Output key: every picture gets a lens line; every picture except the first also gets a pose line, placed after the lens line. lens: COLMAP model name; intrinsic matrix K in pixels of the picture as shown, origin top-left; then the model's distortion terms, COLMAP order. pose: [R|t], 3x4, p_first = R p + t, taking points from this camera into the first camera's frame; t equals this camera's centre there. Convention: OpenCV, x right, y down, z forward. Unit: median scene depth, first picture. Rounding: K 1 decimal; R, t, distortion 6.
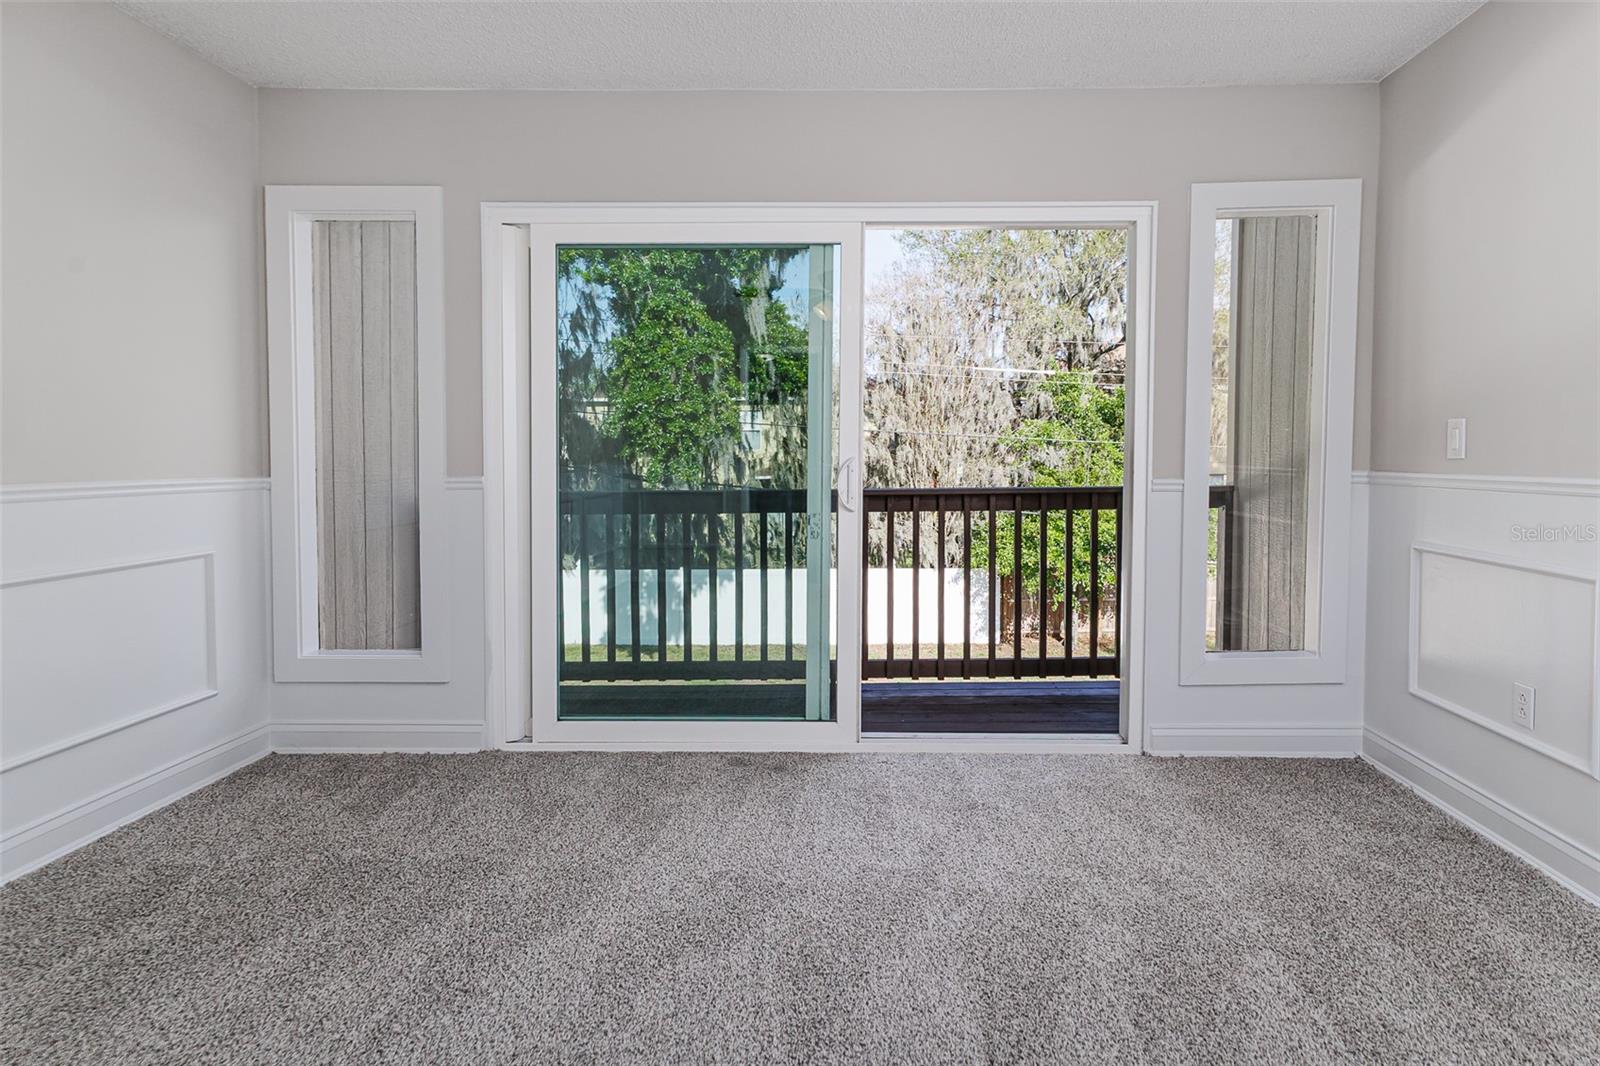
lens RADIAL K [[820.4, 0, 799.6], [0, 820.4, 485.5], [0, 0, 1]] dist [0.013070, -0.000080]
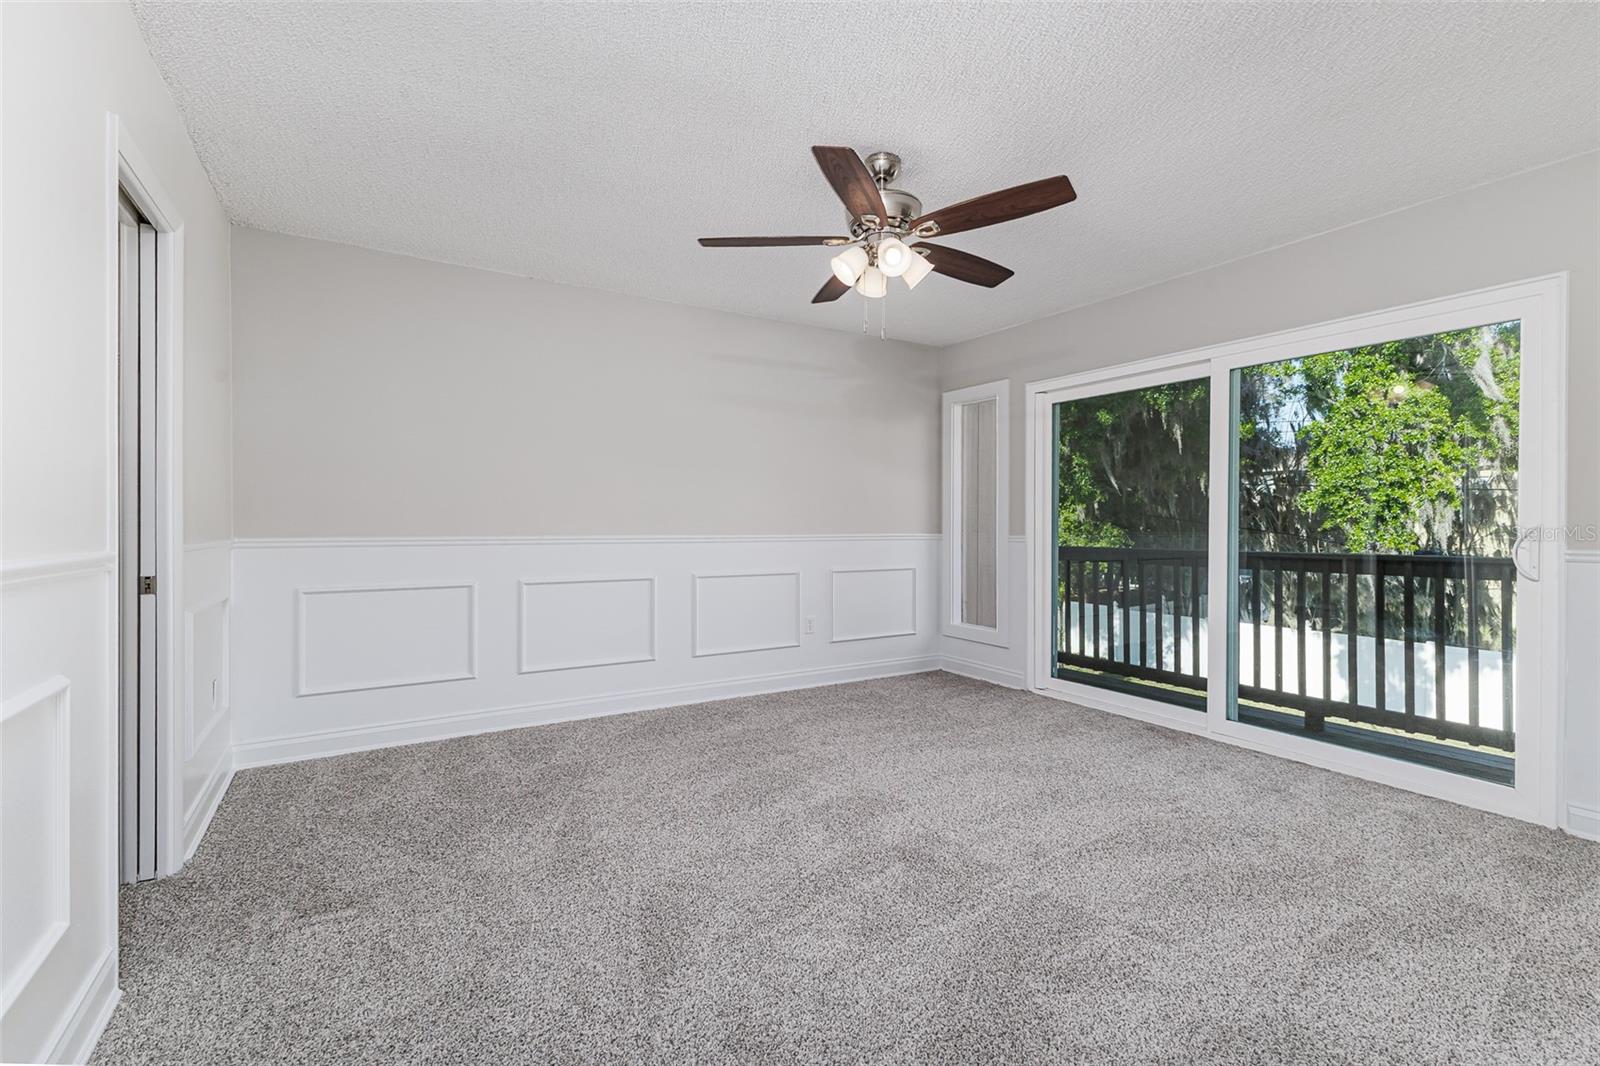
lens RADIAL K [[689.1, 0, 806.1], [0, 689.1, 522.0], [0, 0, 1]] dist [0.000680, -0.000034]
pose [[0.539746, 0.001563, -0.841827, 0.630151], [-0.034040, 0.999221, -0.019970, 0.006870], [0.841139, 0.039435, 0.539379, -0.213481]]
